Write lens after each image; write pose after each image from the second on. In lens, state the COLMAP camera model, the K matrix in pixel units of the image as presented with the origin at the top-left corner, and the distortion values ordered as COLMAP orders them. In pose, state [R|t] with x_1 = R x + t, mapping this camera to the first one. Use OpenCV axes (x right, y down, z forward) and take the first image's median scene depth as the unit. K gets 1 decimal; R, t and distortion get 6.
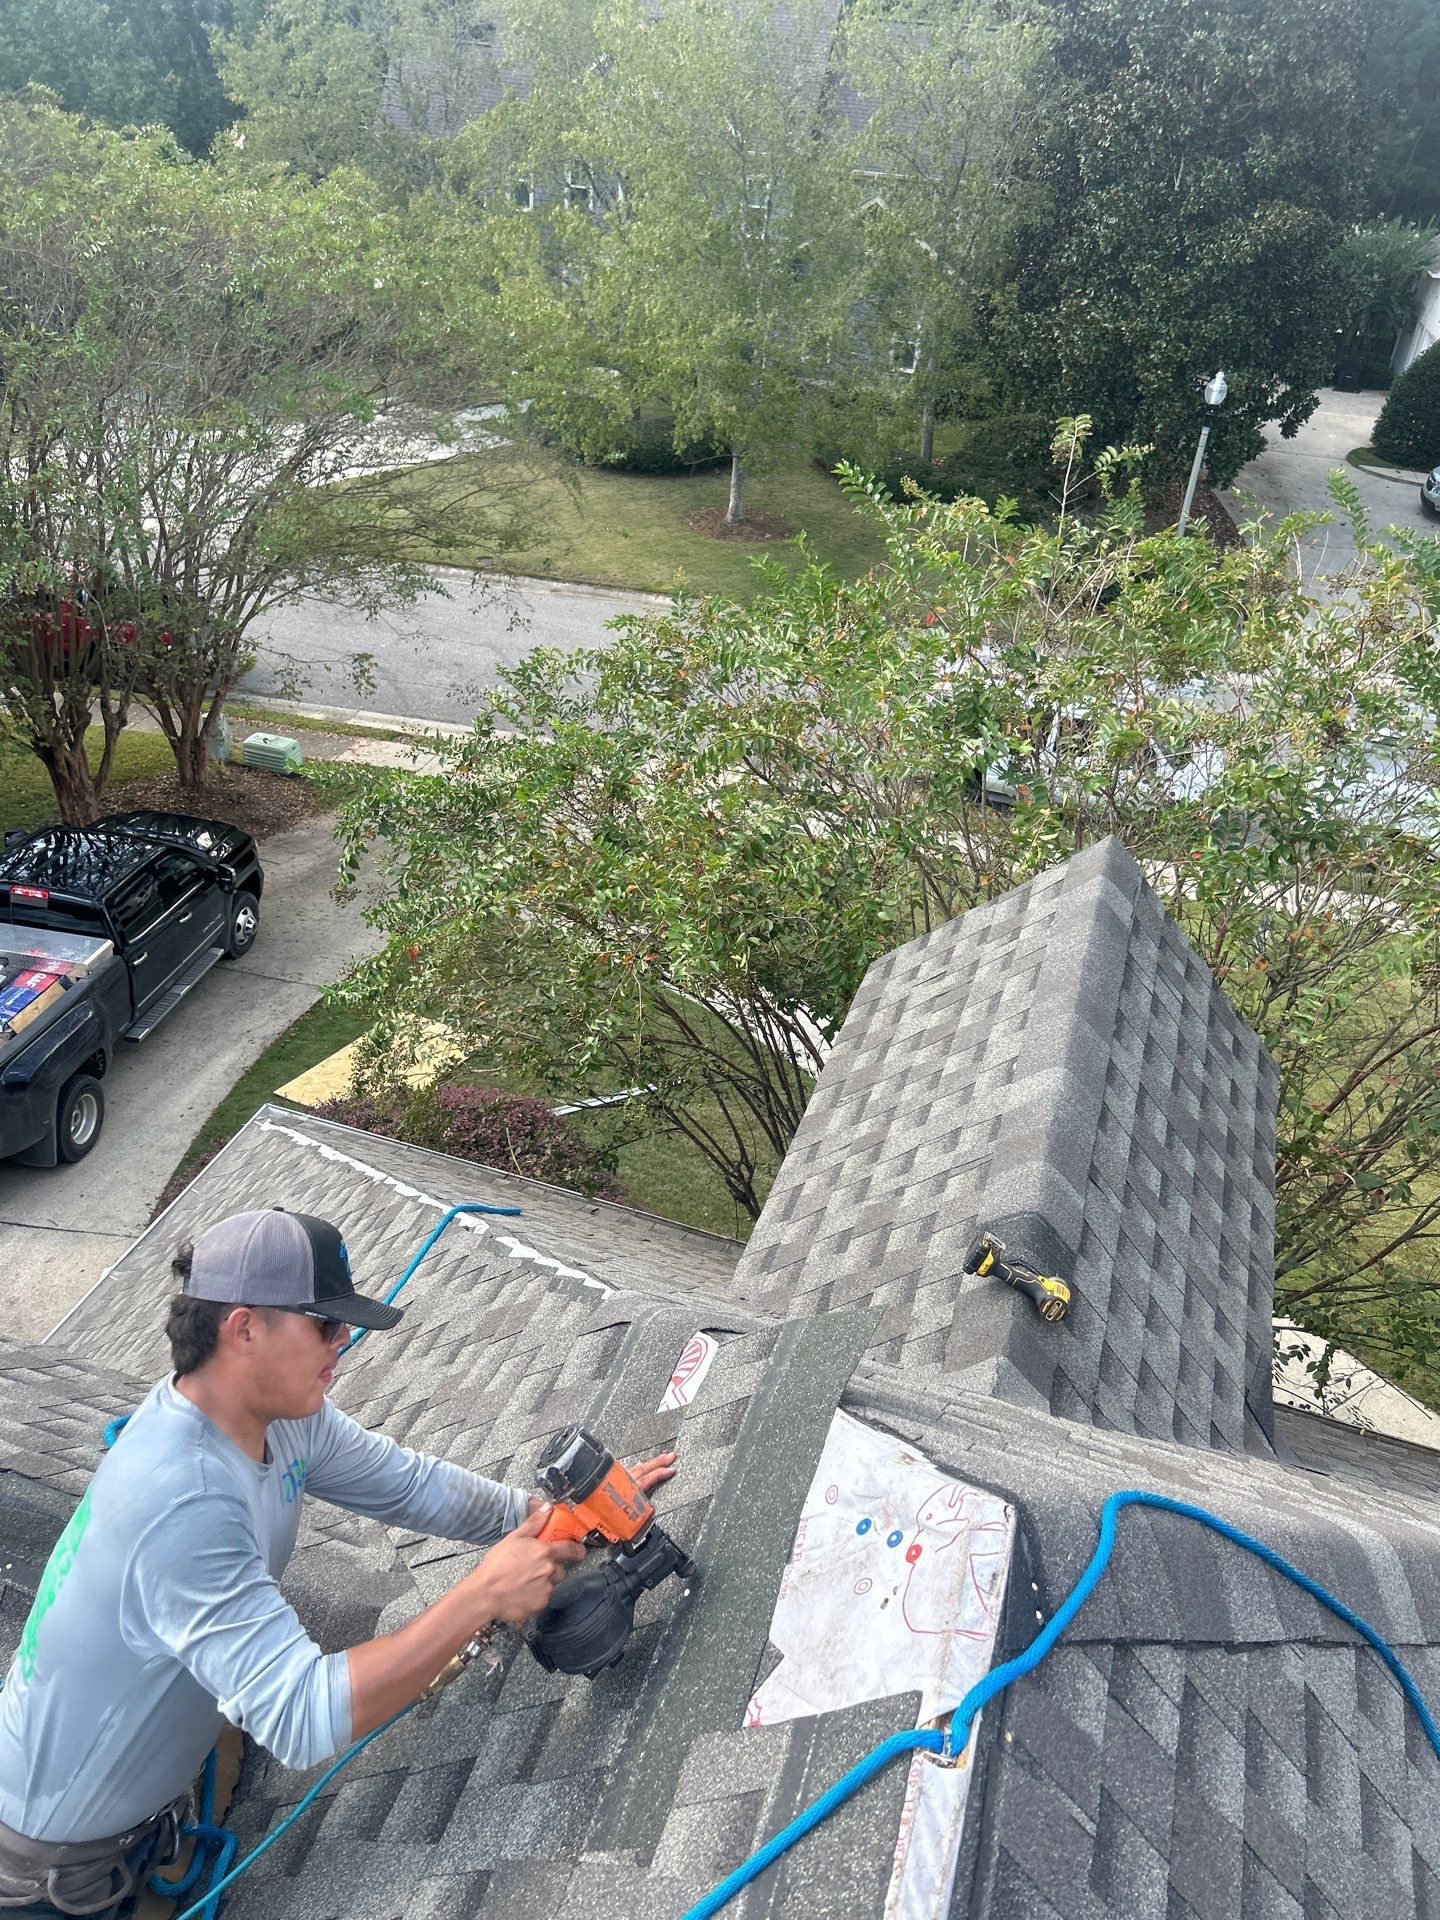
lens RADIAL K [[1470.7, 0, 692.9], [0, 1470.7, 963.2], [0, 0, 1]] dist [0.048970, -0.036475]
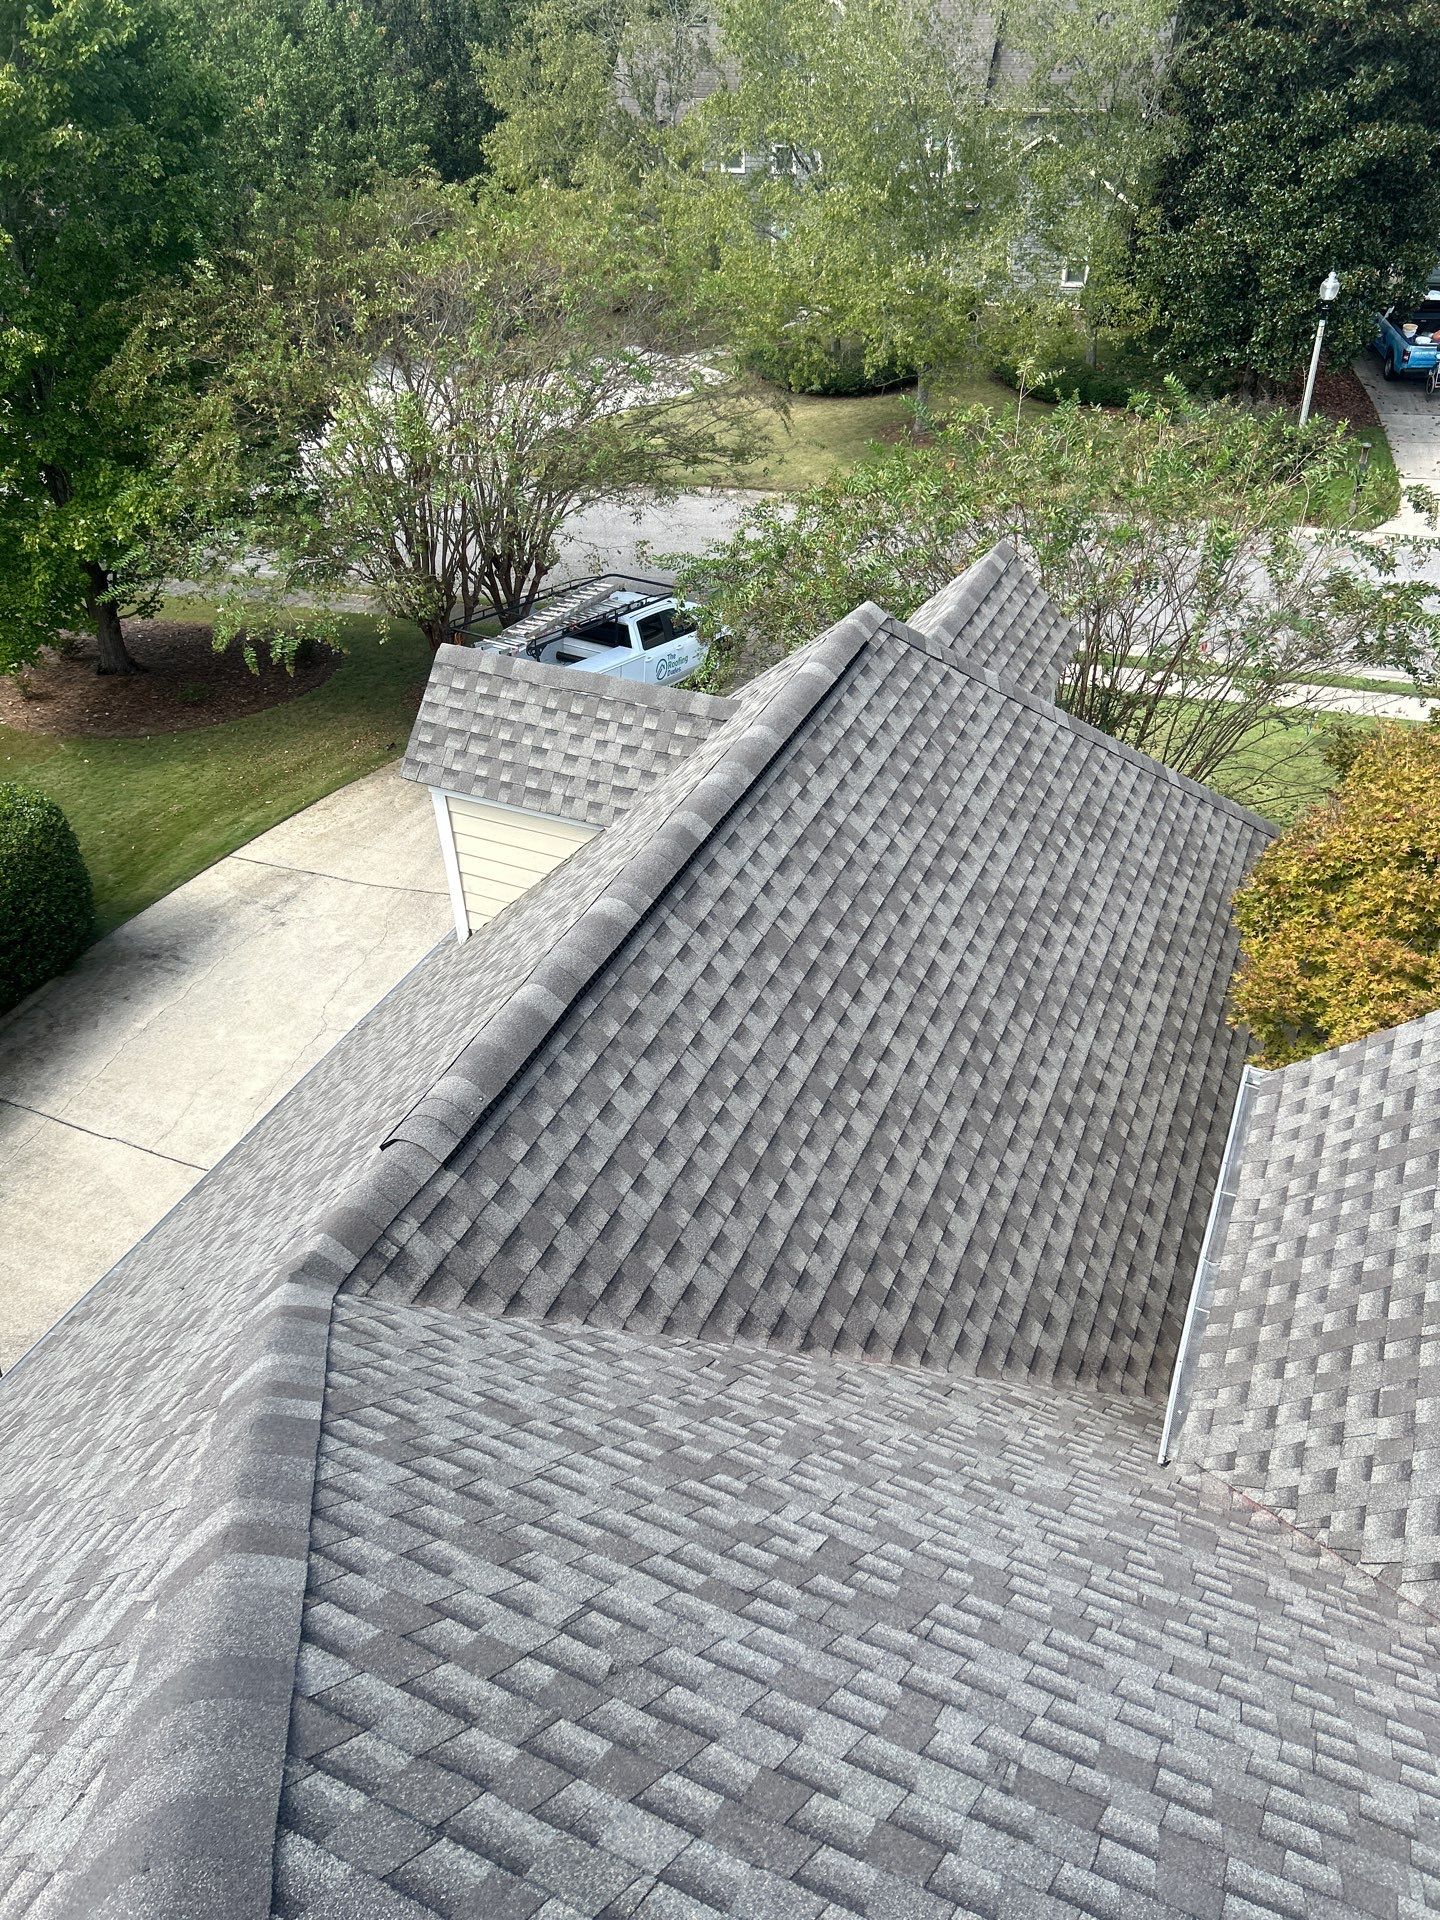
lens RADIAL K [[1470.7, 0, 720.8], [0, 1470.7, 961.5], [0, 0, 1]] dist [0.048970, -0.036475]
pose [[0.990930, -0.021819, -0.132598, 0.021211], [0.027753, 0.998686, 0.043074, 0.082290], [0.131484, -0.046363, 0.990233, -0.255818]]
